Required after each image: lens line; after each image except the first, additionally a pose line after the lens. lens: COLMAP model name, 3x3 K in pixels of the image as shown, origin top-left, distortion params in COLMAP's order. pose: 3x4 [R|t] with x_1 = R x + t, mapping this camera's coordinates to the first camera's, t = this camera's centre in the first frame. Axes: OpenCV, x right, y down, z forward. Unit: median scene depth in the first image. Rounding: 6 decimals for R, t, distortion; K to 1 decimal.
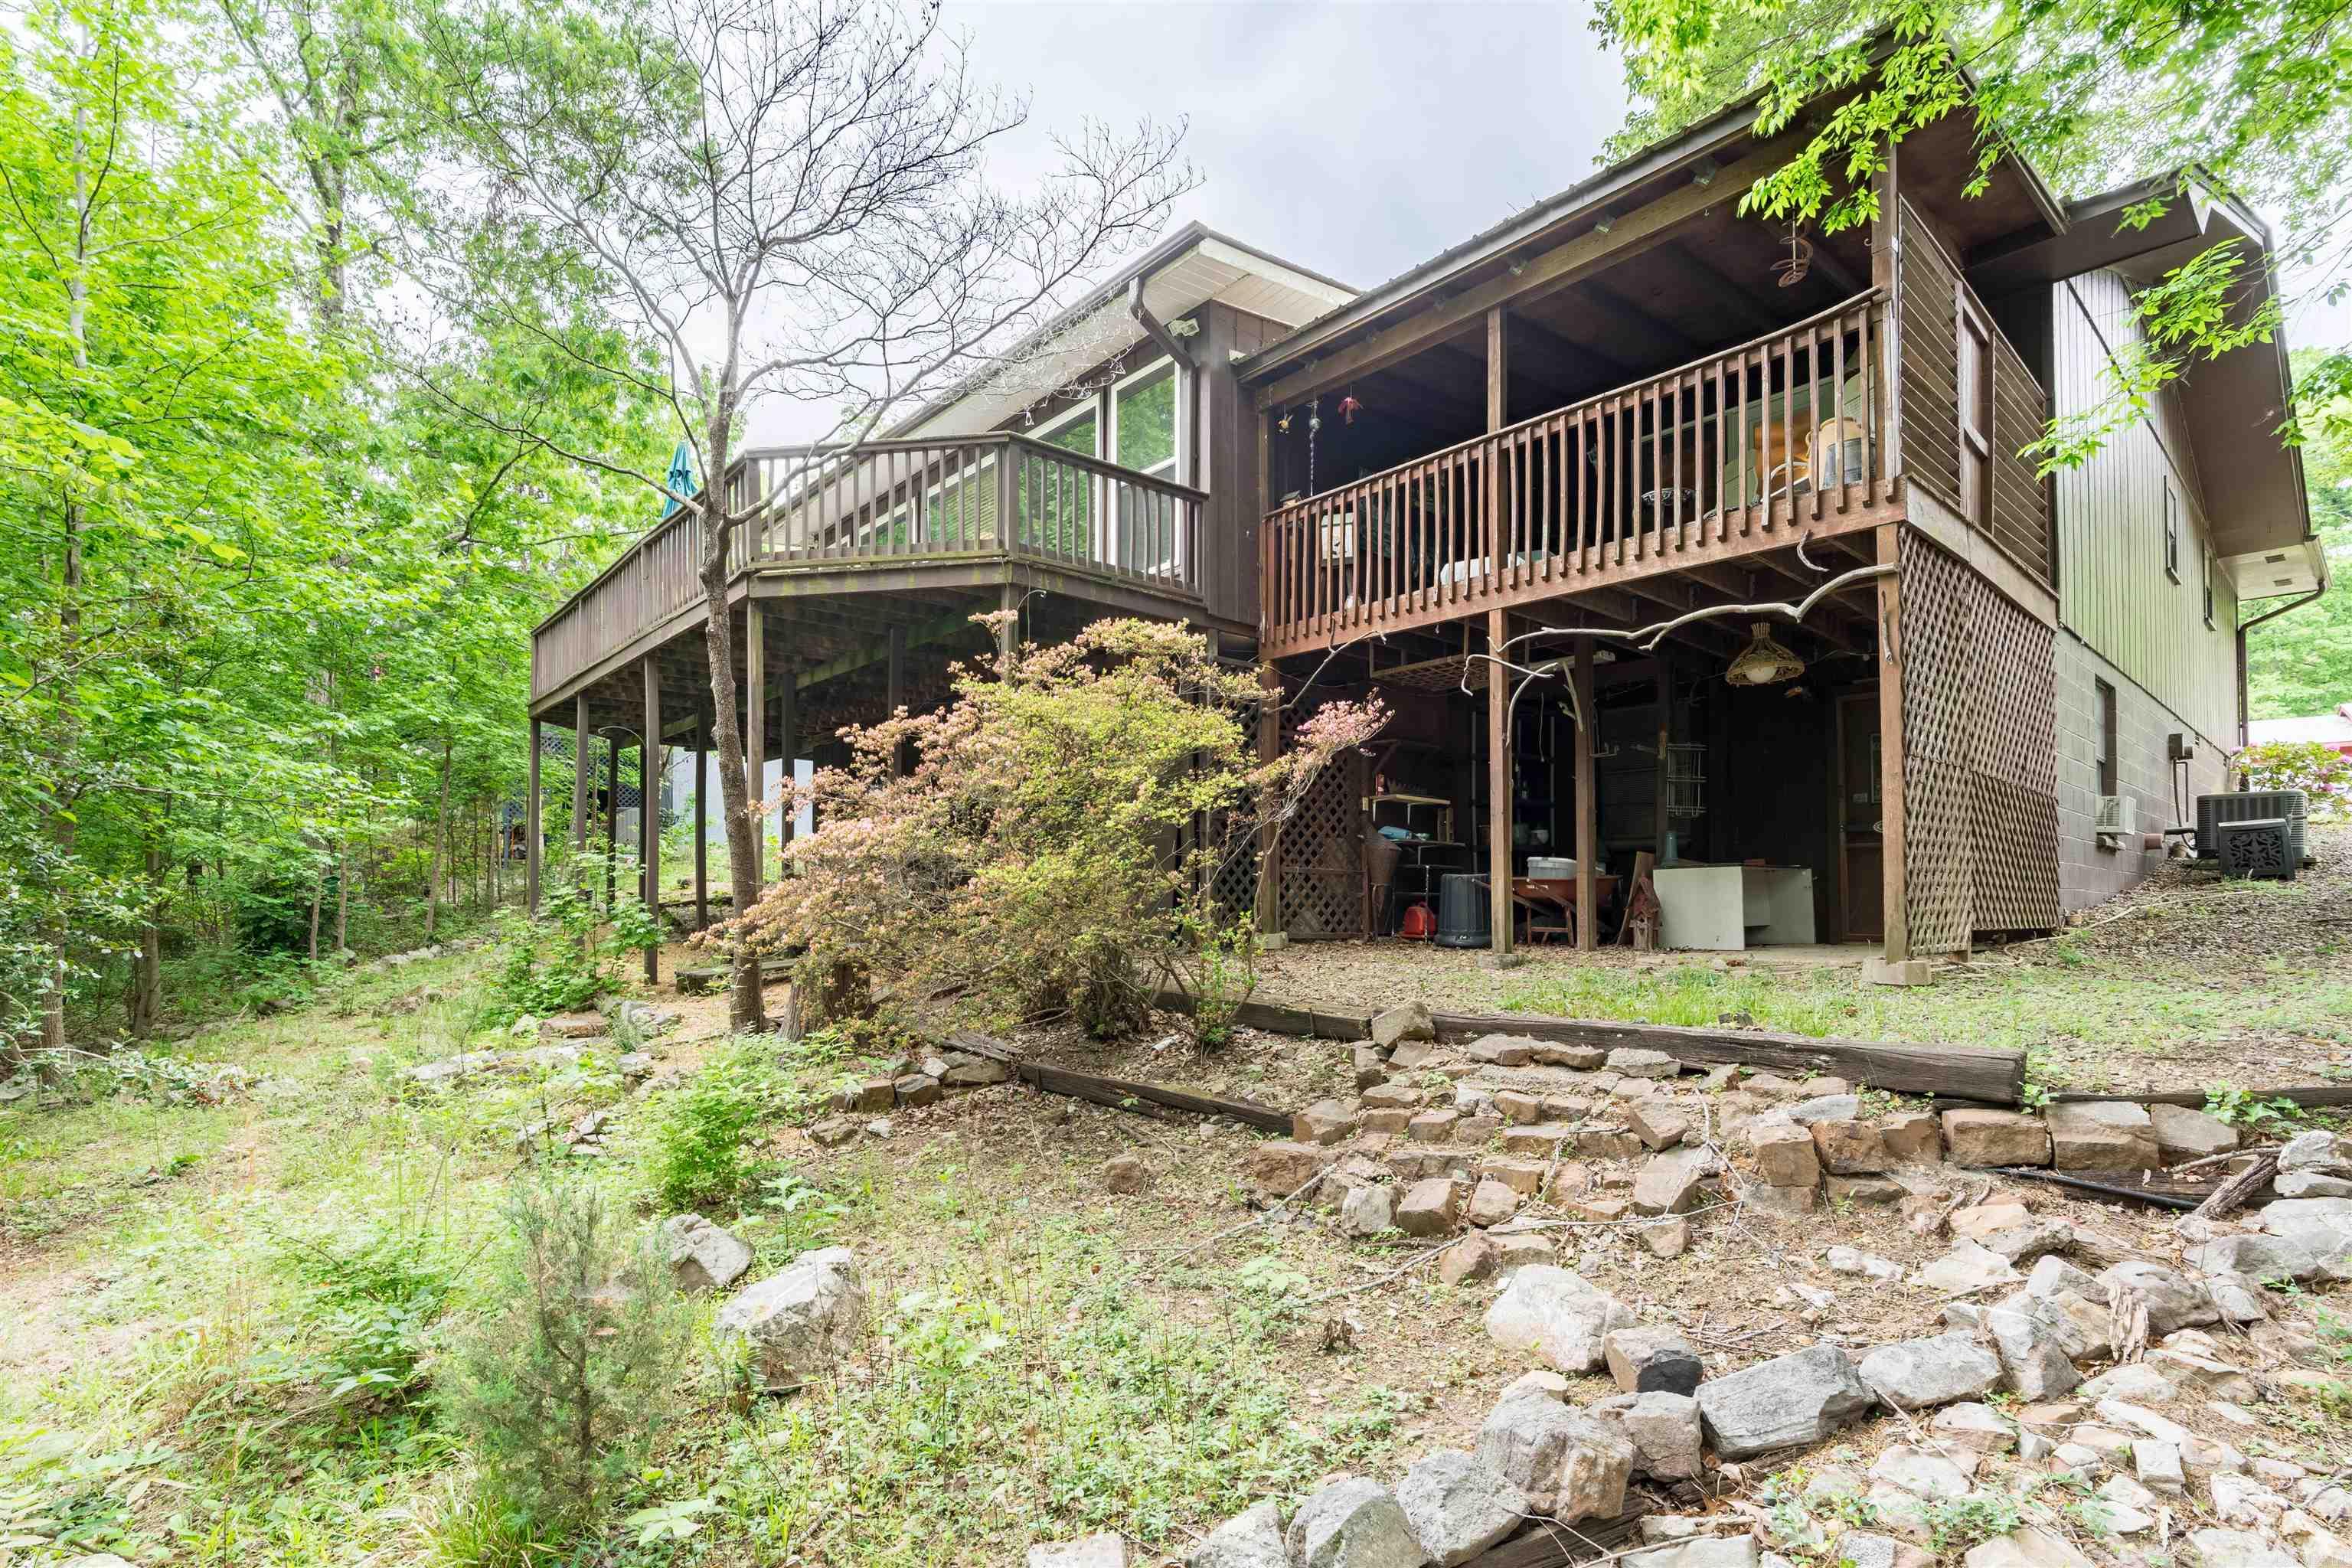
lens RADIAL K [[1091.5, 0, 1178.5], [0, 1091.5, 856.0], [0, 0, 1]] dist [0.000178, 0.000065]
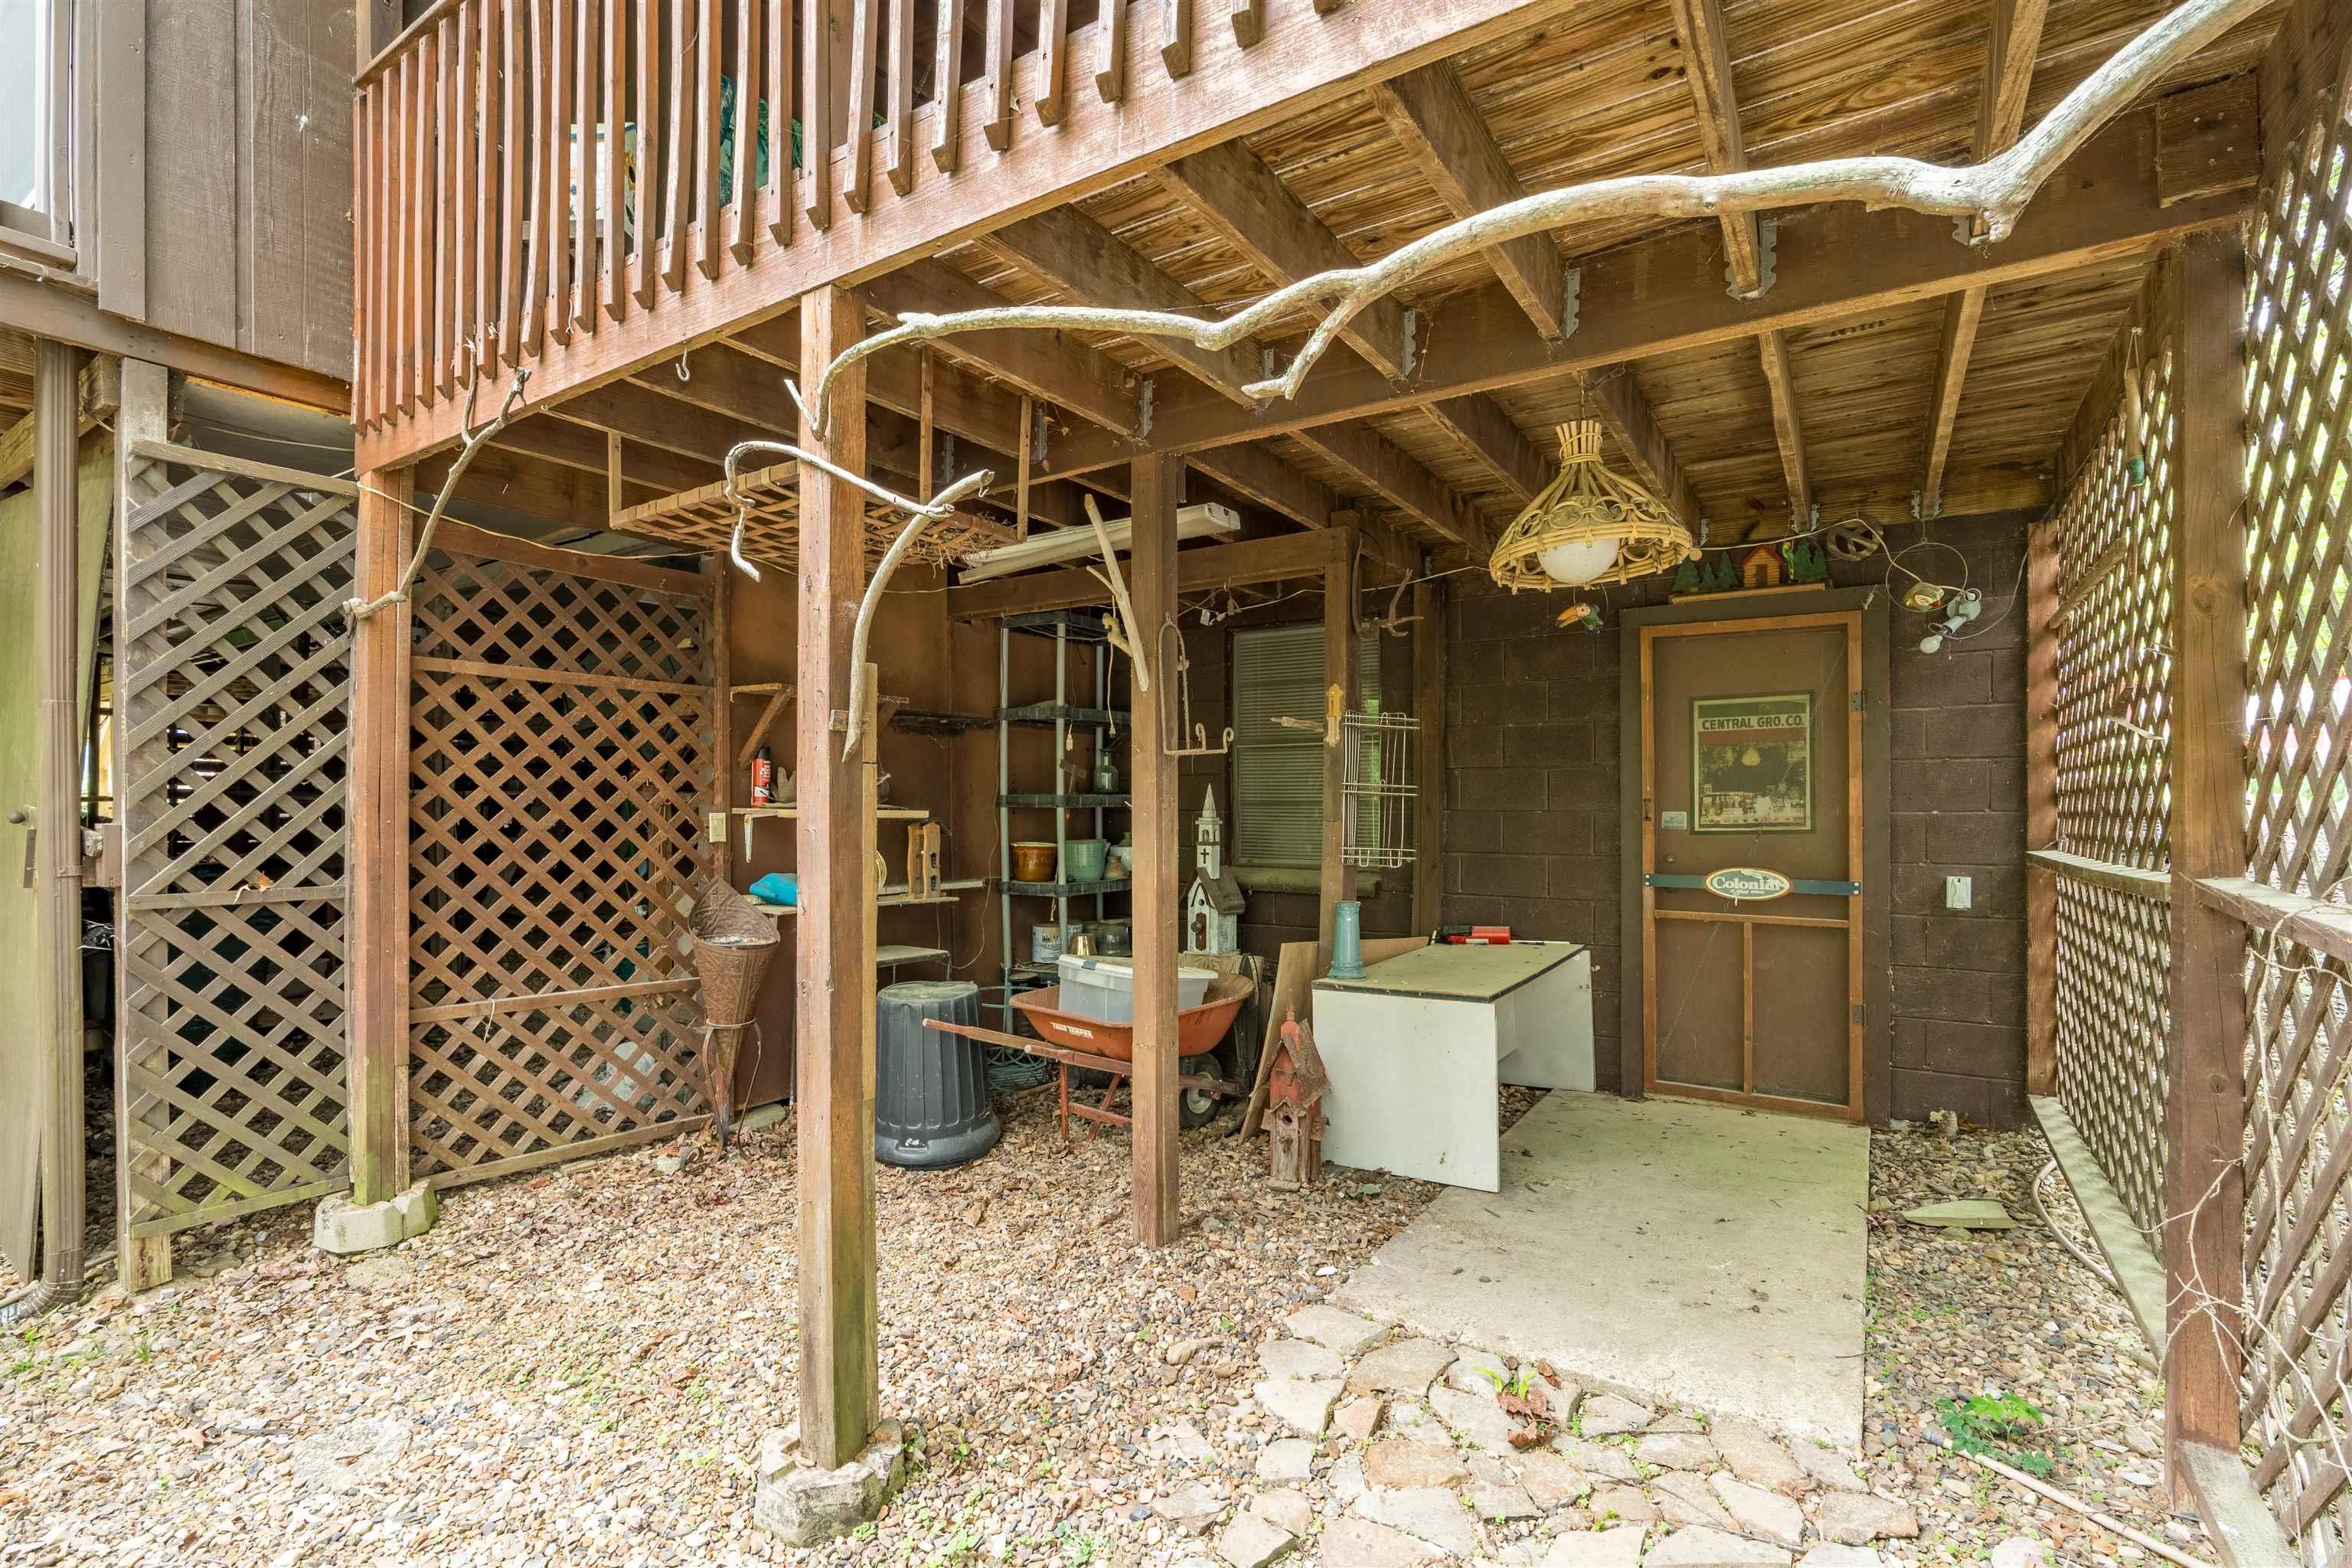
lens RADIAL K [[1080.9, 0, 1189.1], [0, 1080.9, 808.0], [0, 0, 1]] dist [-0.015328, 0.006586]
pose [[0.959672, -0.007273, 0.281027, 0.275318], [-0.003740, 0.999247, 0.038632, -0.087245], [-0.281096, -0.038125, 0.958922, 0.621382]]
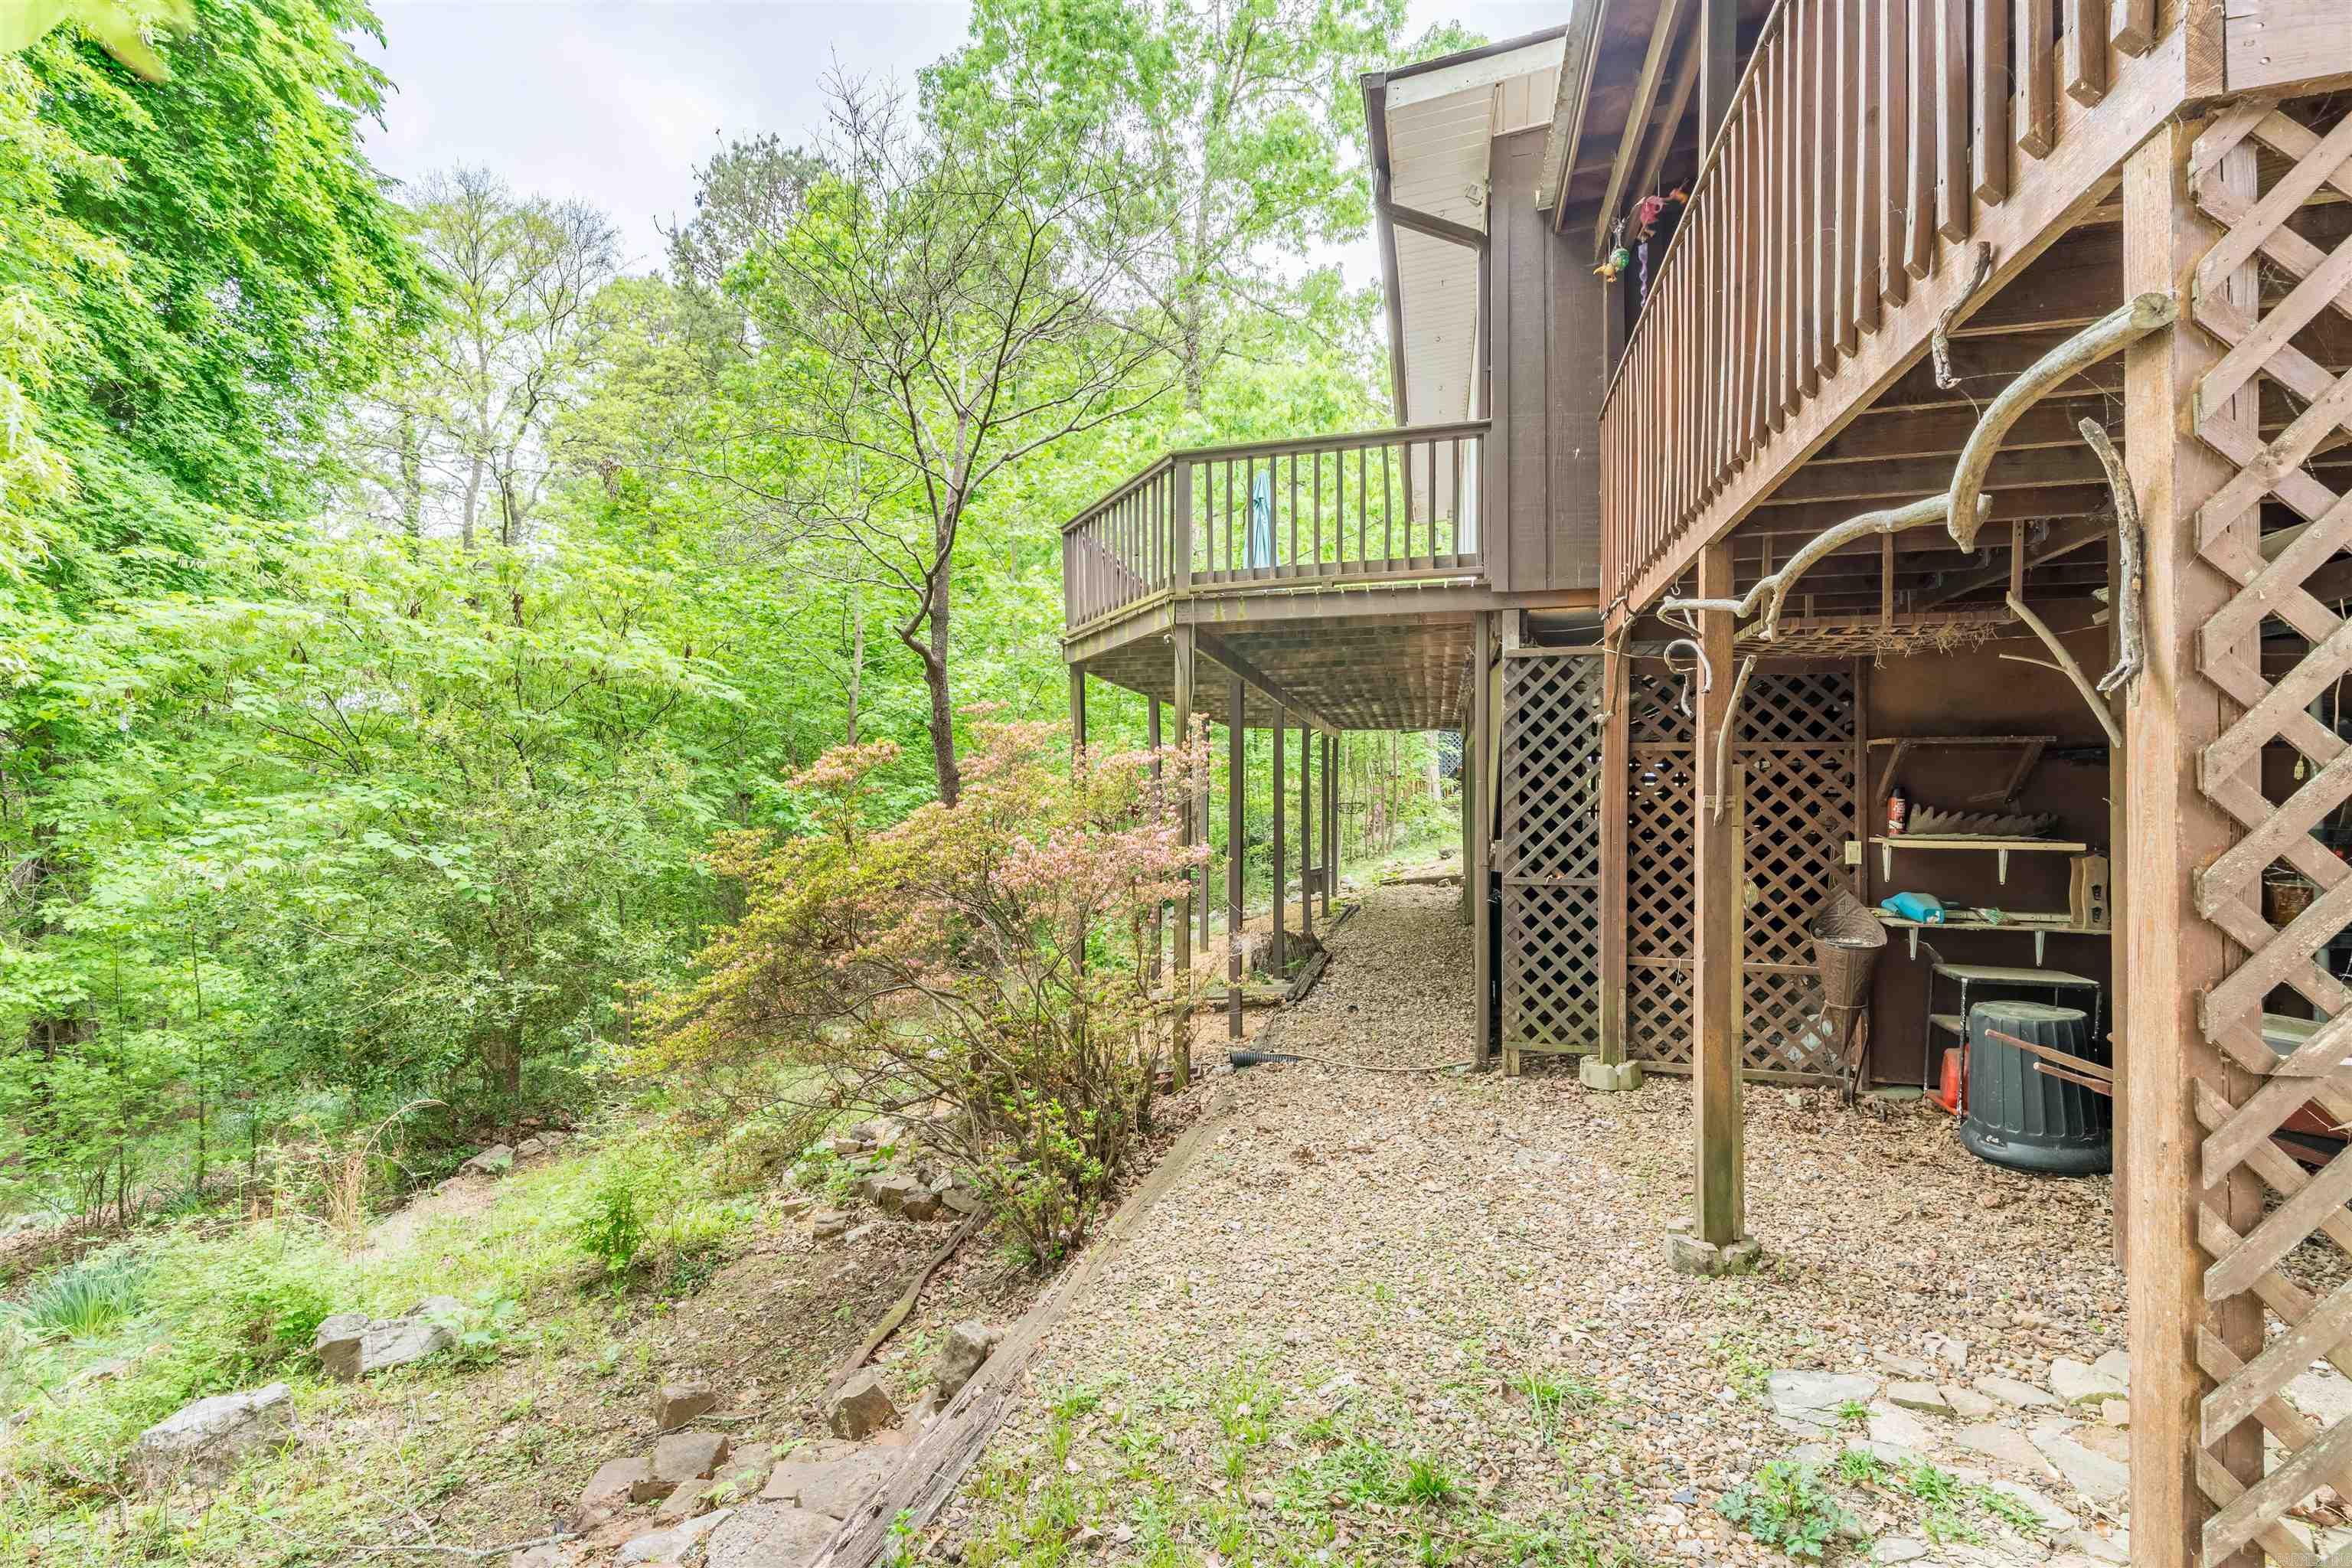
lens RADIAL K [[1080.9, 0, 1189.1], [0, 1080.9, 808.0], [0, 0, 1]] dist [-0.015328, 0.006586]
pose [[0.589036, -0.002914, -0.808101, 0.512895], [0.028203, 0.999458, 0.016954, -0.108529], [0.807614, -0.032777, 0.588799, 0.456261]]
